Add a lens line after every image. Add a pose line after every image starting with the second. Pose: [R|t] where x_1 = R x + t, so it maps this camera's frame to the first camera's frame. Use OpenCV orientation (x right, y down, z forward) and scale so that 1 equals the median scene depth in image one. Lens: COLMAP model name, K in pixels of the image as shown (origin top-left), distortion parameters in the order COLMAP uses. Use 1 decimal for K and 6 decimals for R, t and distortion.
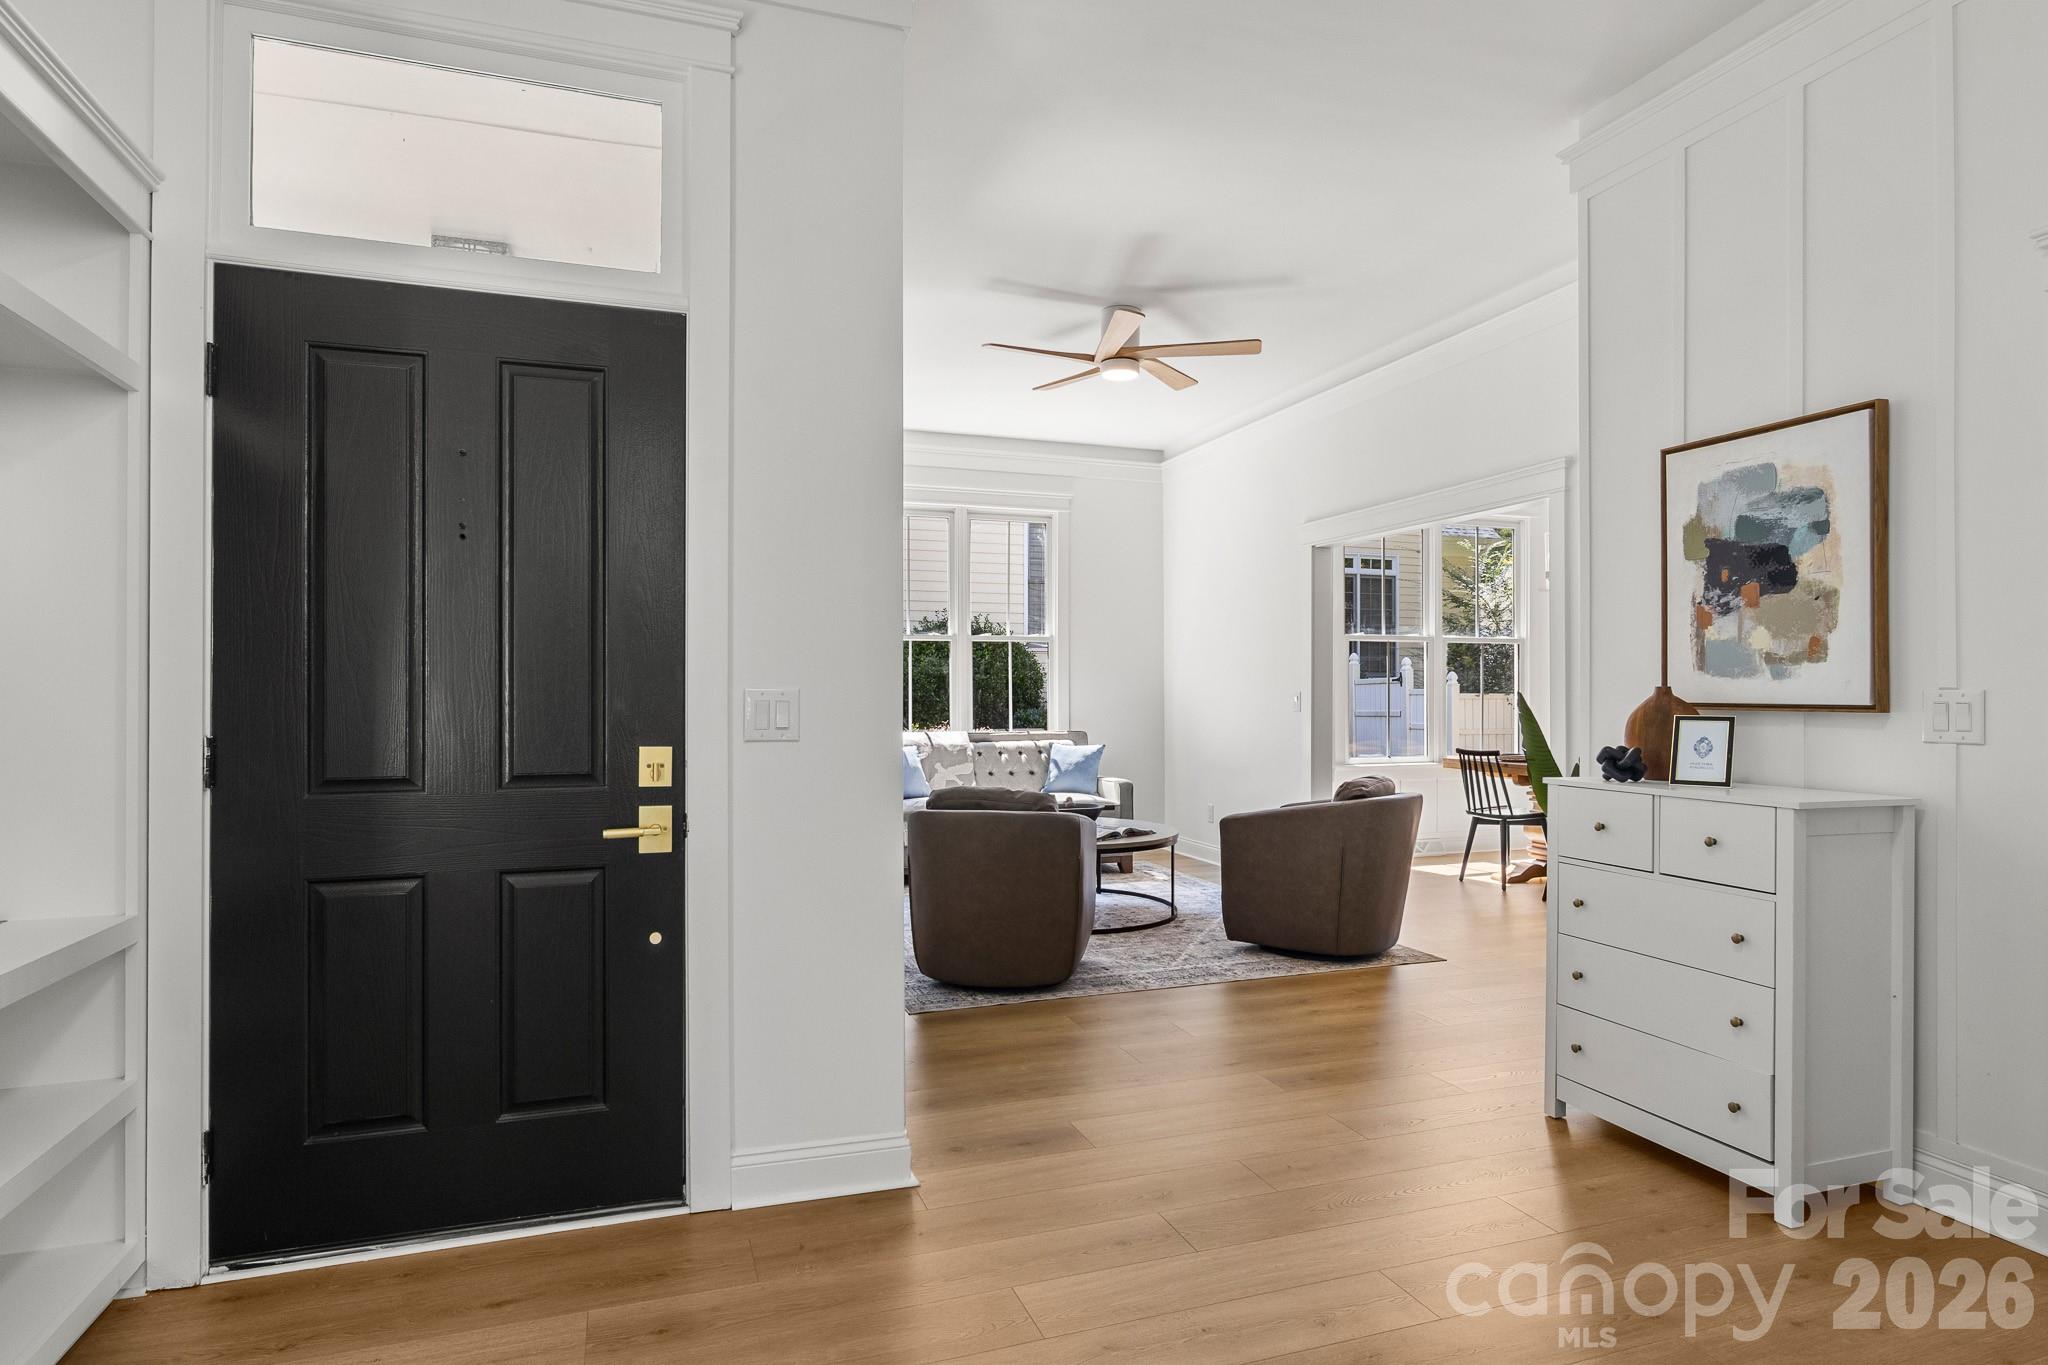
lens RADIAL K [[1117.9, 0, 1018.5], [0, 1117.9, 687.8], [0, 0, 1]] dist [-0.022801, -0.000314]
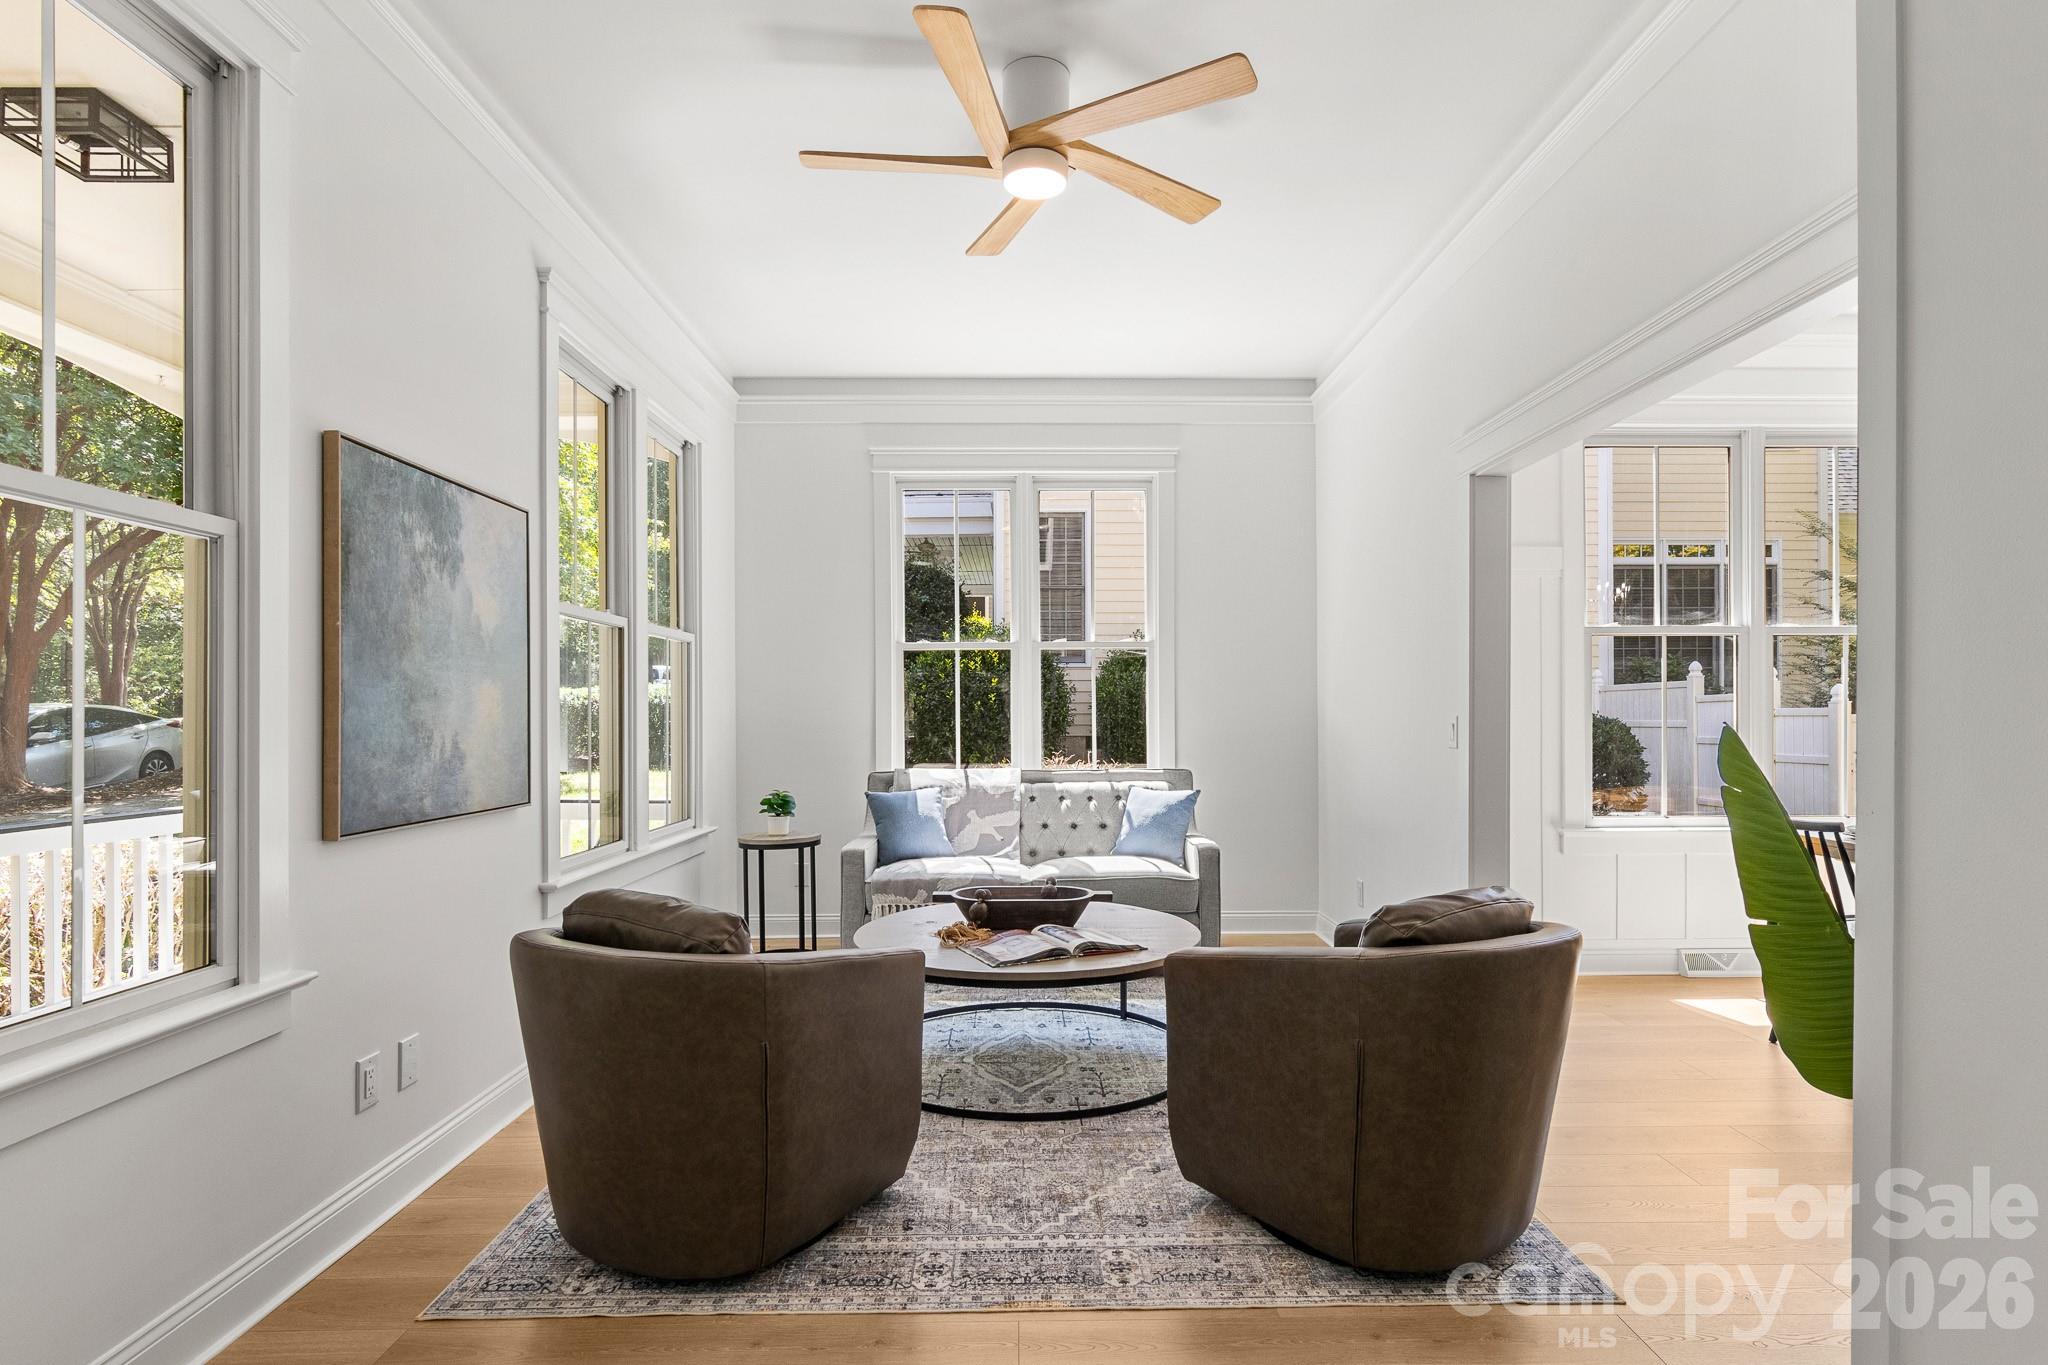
lens RADIAL K [[1031.2, 0, 1047.5], [0, 1031.2, 722.6], [0, 0, 1]] dist [-0.014920, -0.000229]
pose [[0.947294, 0.000059, -0.320367, 0.197639], [0.004934, 0.999879, 0.014774, -0.002287], [0.320329, -0.015576, 0.947178, 0.352700]]
